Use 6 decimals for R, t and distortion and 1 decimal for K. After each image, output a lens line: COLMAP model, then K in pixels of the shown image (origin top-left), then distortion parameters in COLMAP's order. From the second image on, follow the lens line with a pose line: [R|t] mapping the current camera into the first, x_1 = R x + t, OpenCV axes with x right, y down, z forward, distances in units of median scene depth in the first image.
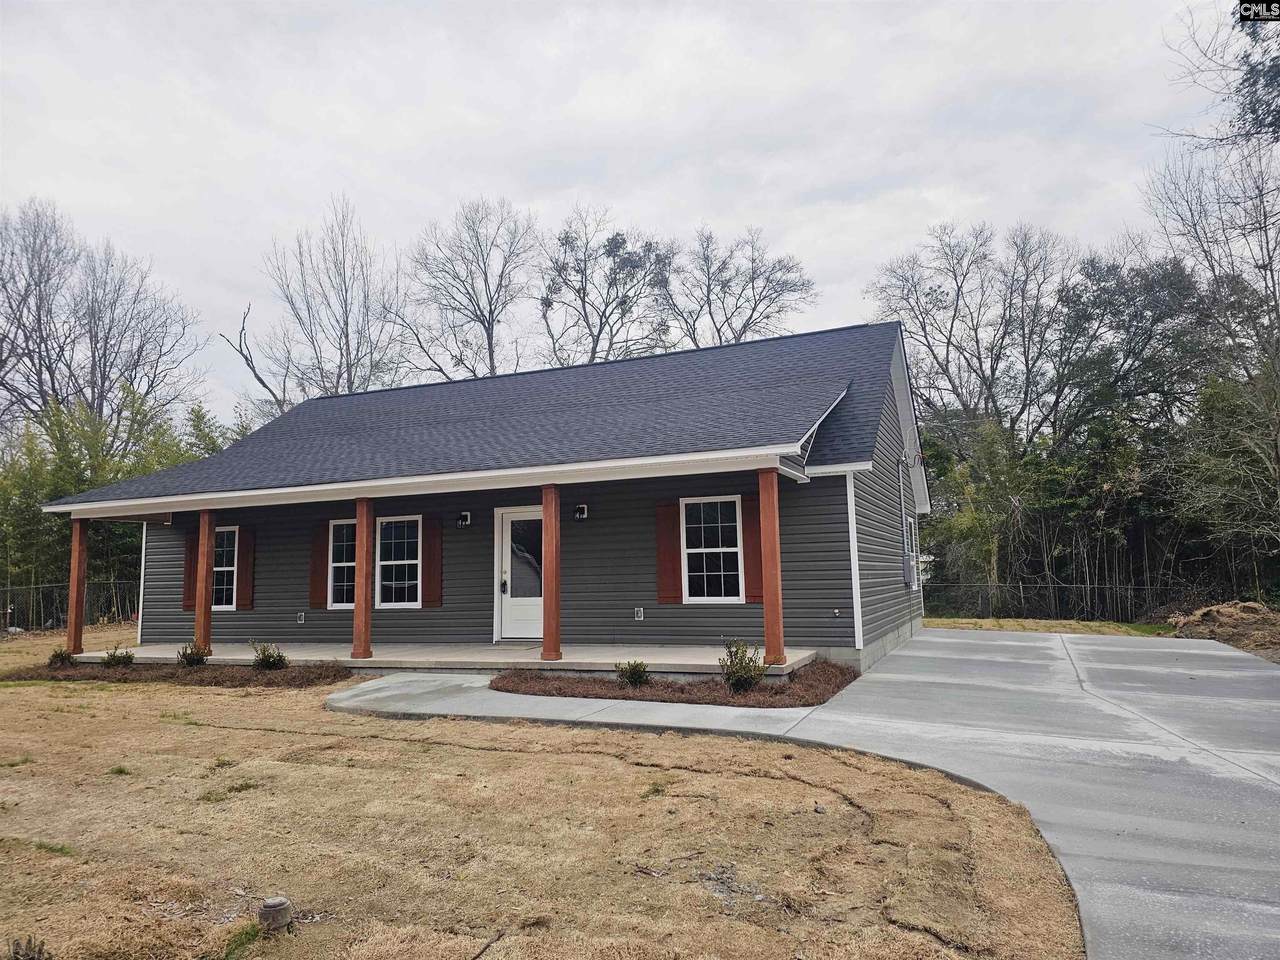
lens RADIAL K [[855.6, 0, 640.0], [0, 855.6, 480.0], [0, 0, 1]] dist [0.072928, -0.080624]
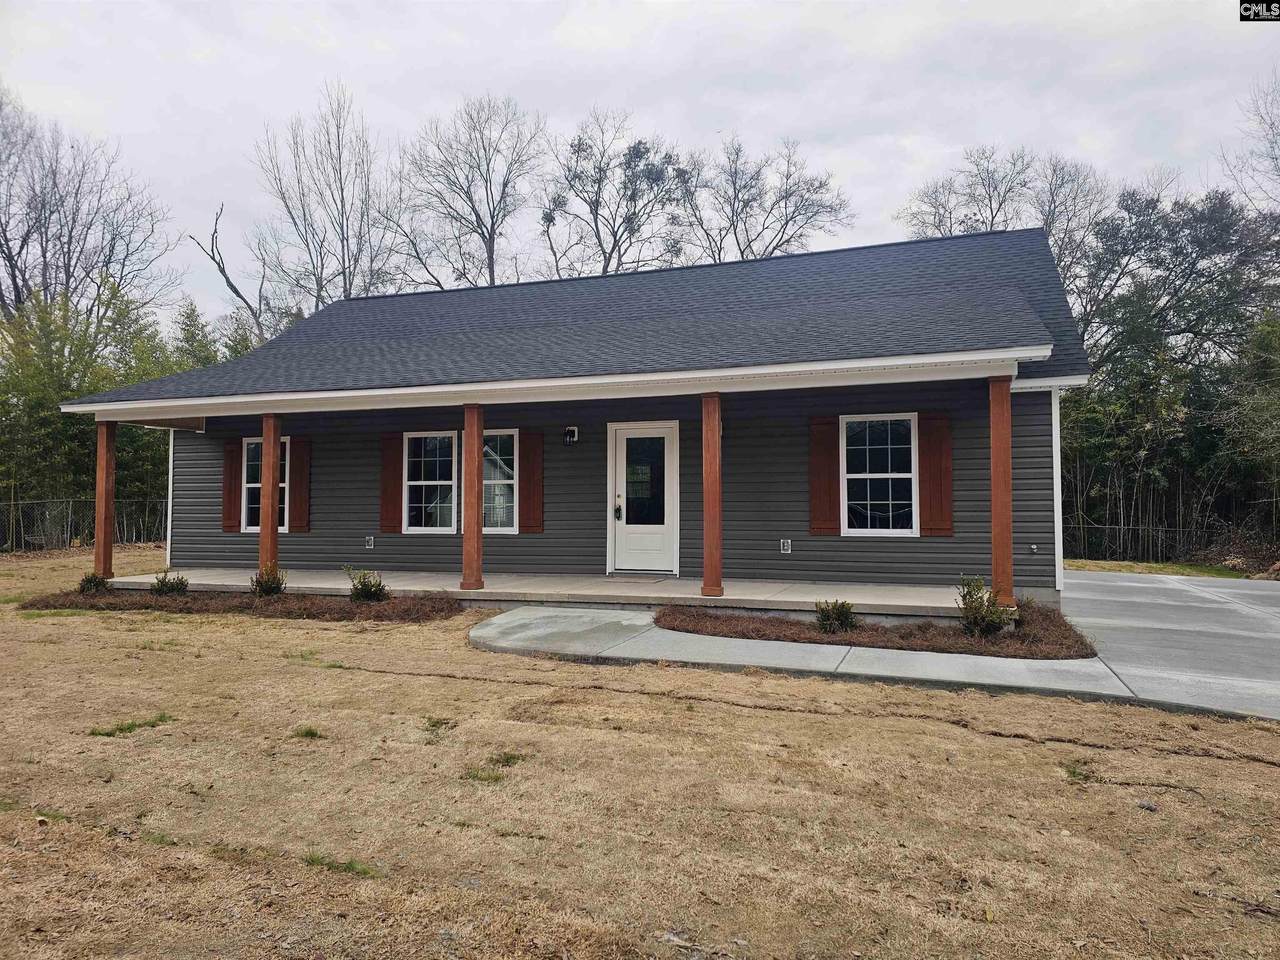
lens RADIAL K [[846.6, 0, 640.0], [0, 846.6, 480.0], [0, 0, 1]] dist [0.074879, -0.069396]
pose [[0.997497, 0.024551, 0.066303, -0.184645], [-0.029398, 0.996889, 0.073137, 0.025511], [-0.064301, -0.074903, 0.995116, 0.127372]]
